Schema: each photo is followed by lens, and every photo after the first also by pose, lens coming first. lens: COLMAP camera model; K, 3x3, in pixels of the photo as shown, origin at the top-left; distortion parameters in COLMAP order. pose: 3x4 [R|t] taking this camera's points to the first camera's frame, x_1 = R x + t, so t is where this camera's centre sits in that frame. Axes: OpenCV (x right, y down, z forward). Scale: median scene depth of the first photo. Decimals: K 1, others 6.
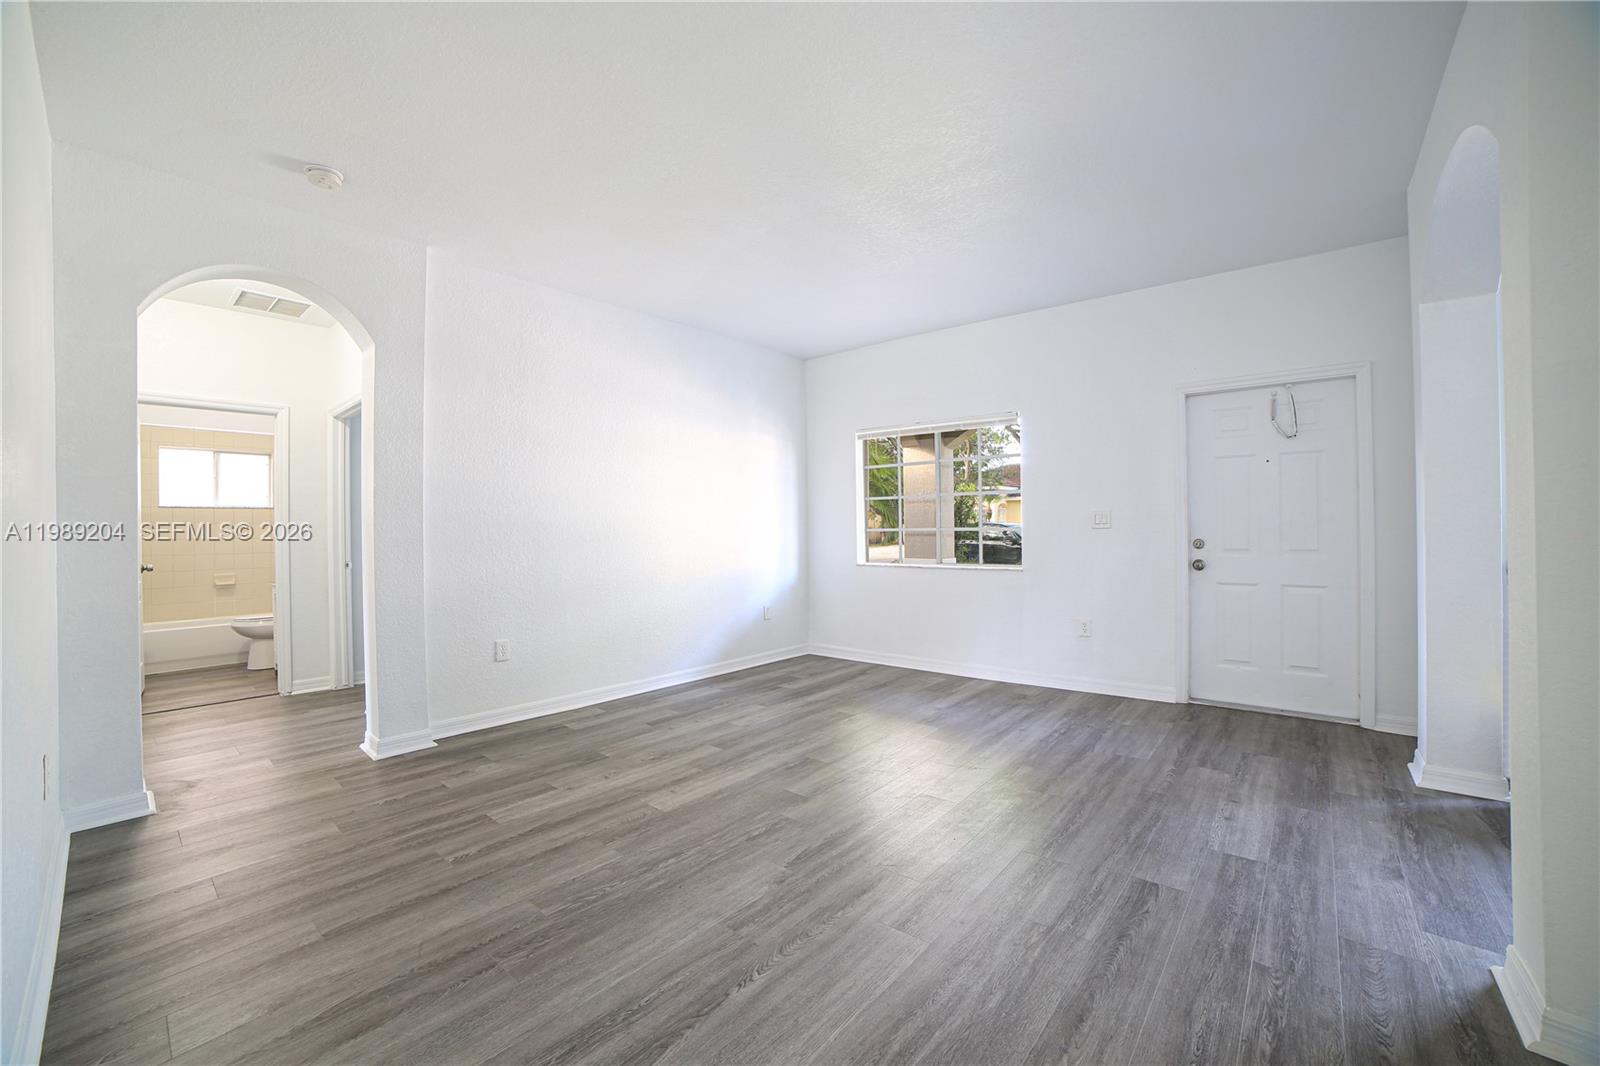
lens RADIAL K [[645.8, 0, 792.4], [0, 645.8, 517.4], [0, 0, 1]] dist [-0.094298, 0.031231]
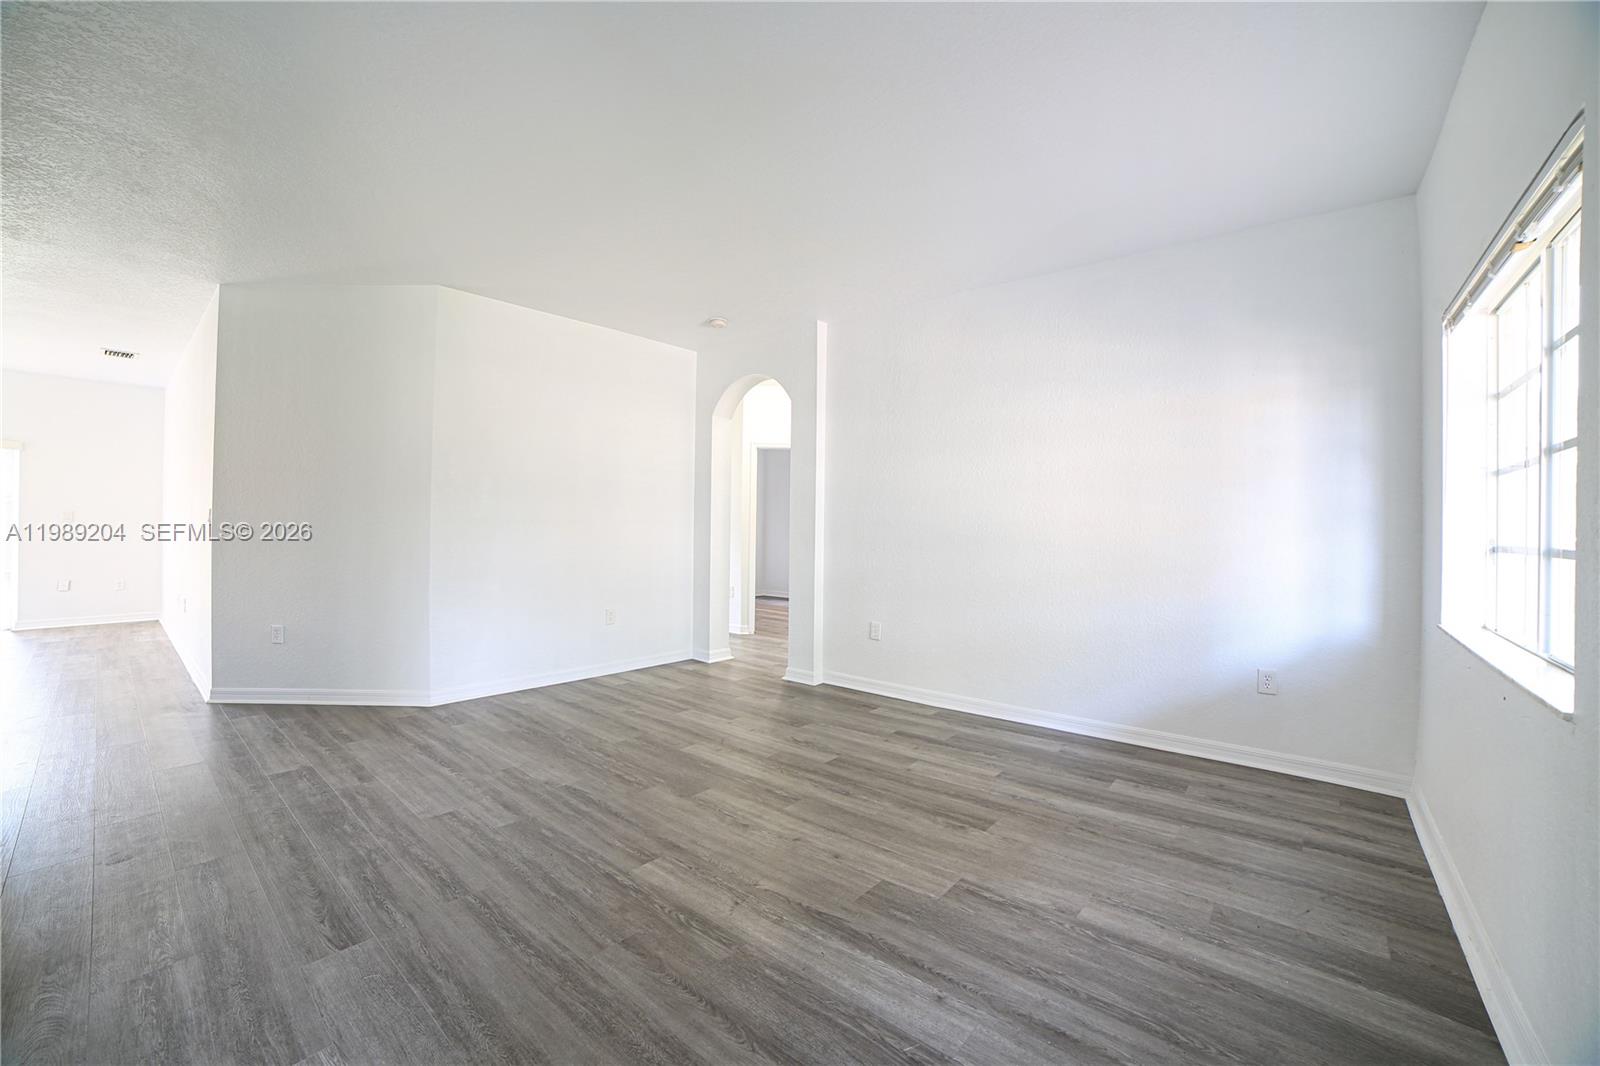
lens RADIAL K [[645.8, 0, 792.4], [0, 645.8, 517.4], [0, 0, 1]] dist [-0.094298, 0.031231]
pose [[-0.008518, -0.007515, -0.999935, 0.933462], [0.007700, 0.999942, -0.007581, 0.006827], [0.999934, -0.007764, -0.008460, 1.066817]]
